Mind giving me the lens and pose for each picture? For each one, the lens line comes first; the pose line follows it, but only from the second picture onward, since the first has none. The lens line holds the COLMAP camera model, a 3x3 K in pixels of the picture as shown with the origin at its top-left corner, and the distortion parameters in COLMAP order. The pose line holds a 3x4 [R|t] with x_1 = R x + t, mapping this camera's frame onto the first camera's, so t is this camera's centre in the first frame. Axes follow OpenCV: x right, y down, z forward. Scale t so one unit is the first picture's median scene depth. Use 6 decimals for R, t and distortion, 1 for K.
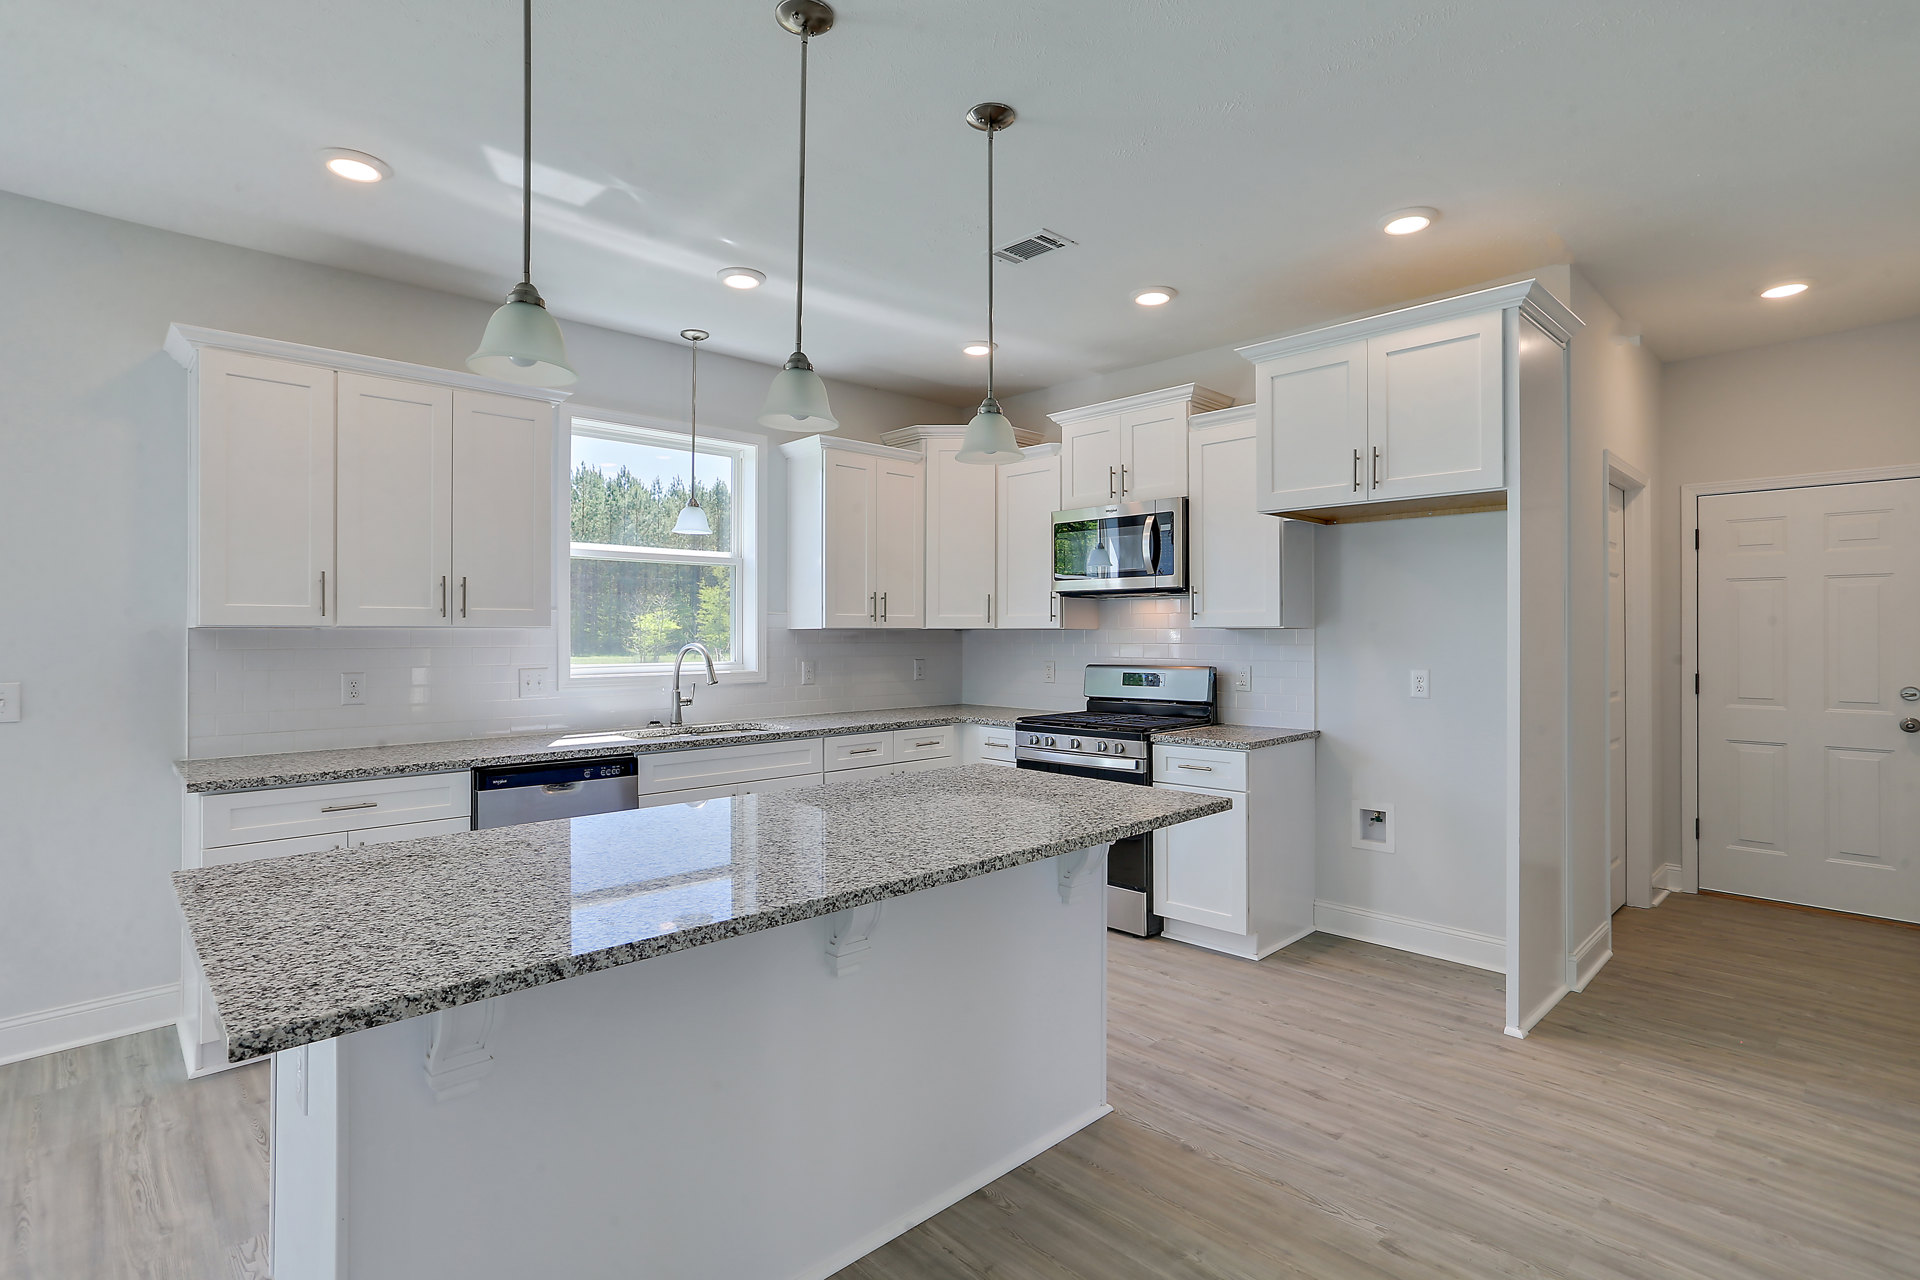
lens RADIAL K [[950.0, 0, 958.7], [0, 950.0, 607.8], [0, 0, 1]] dist [-0.075478, 0.037903]
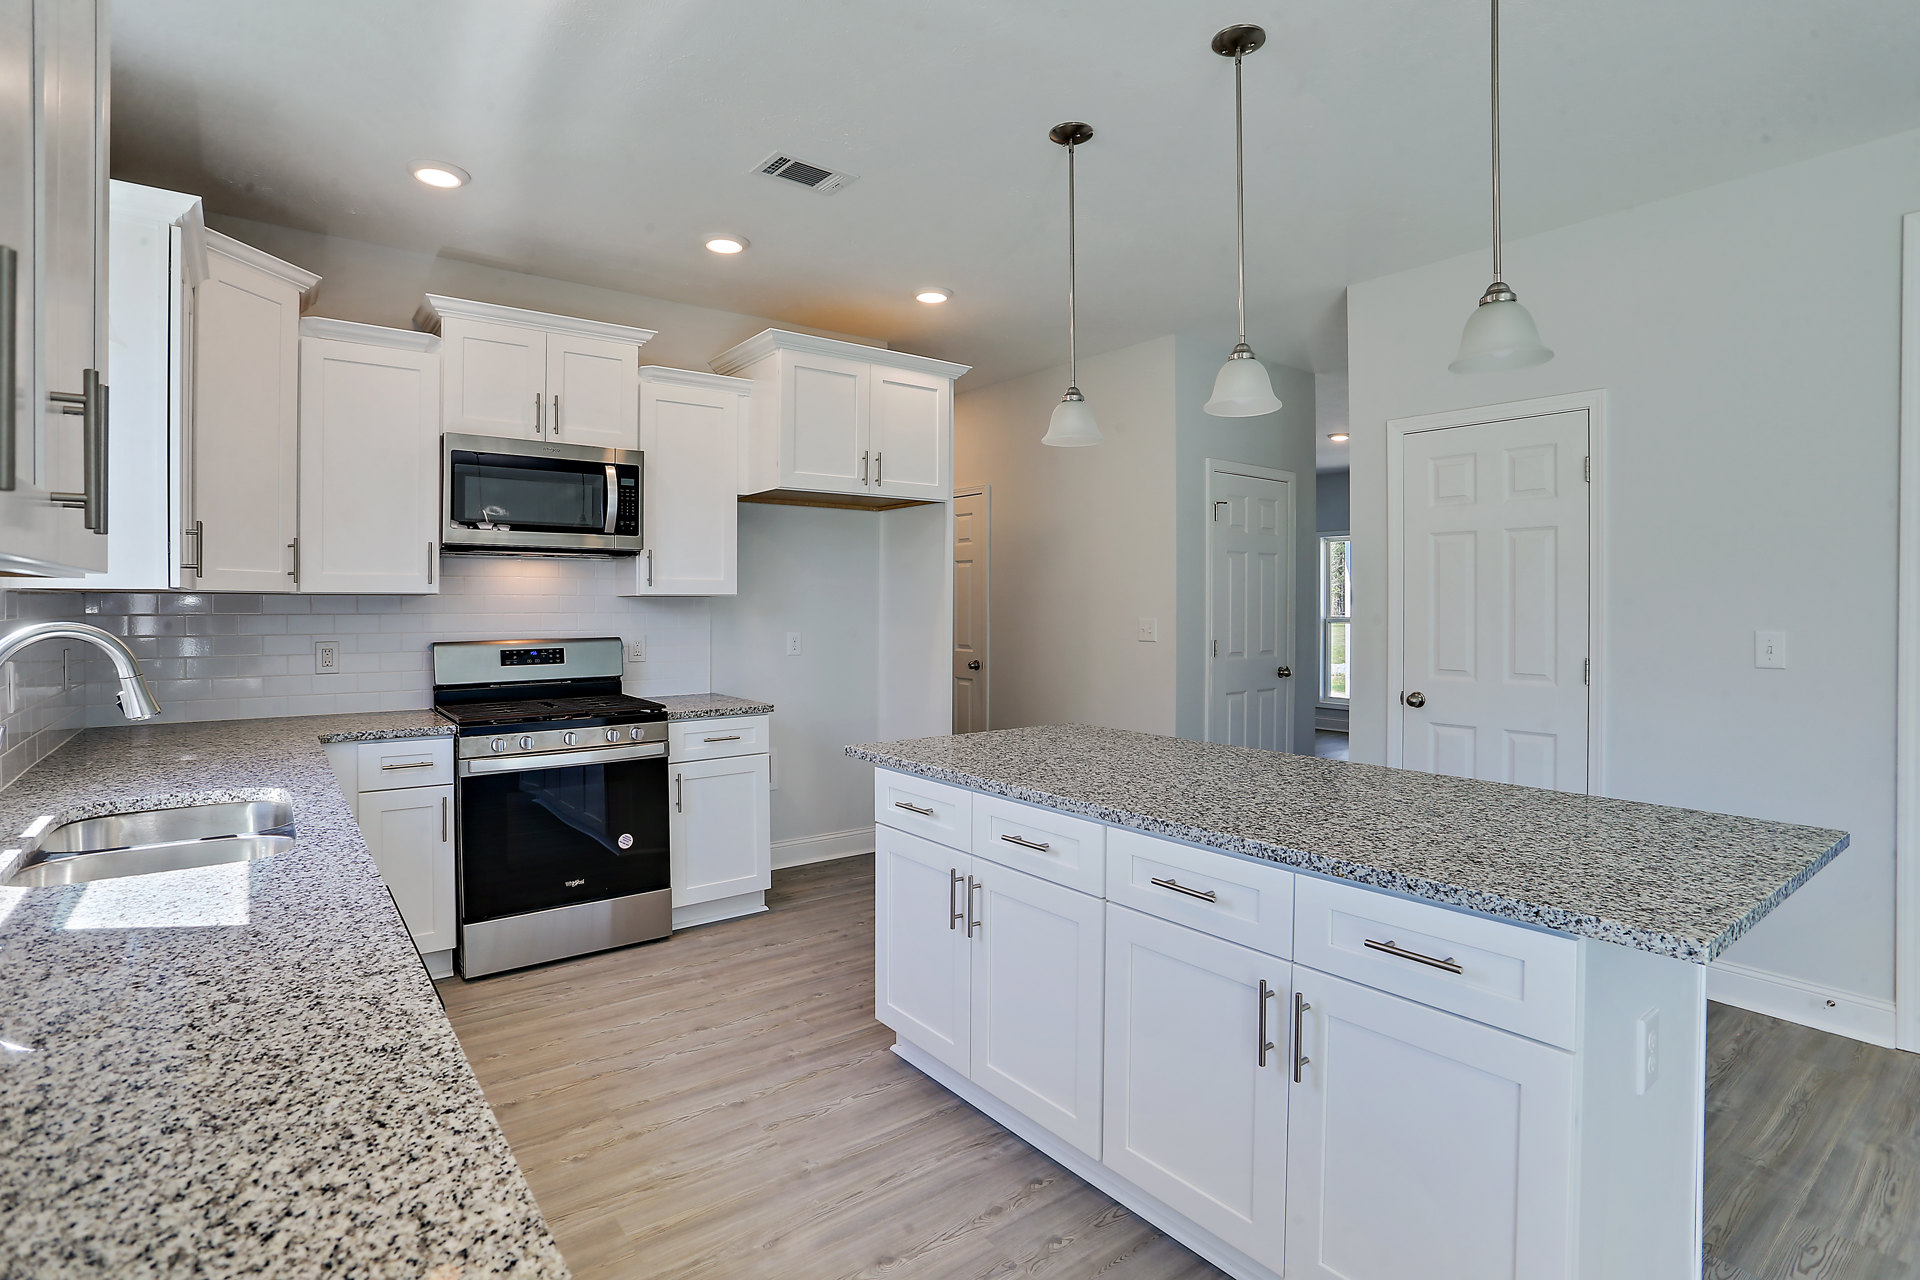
lens RADIAL K [[931.5, 0, 952.6], [0, 931.5, 599.1], [0, 0, 1]] dist [-0.029302, 0.009732]
pose [[0.117920, 0.006268, 0.993003, -0.697557], [-0.027250, 0.999624, -0.003074, 0.022216], [-0.992649, -0.026697, 0.118046, 0.669880]]
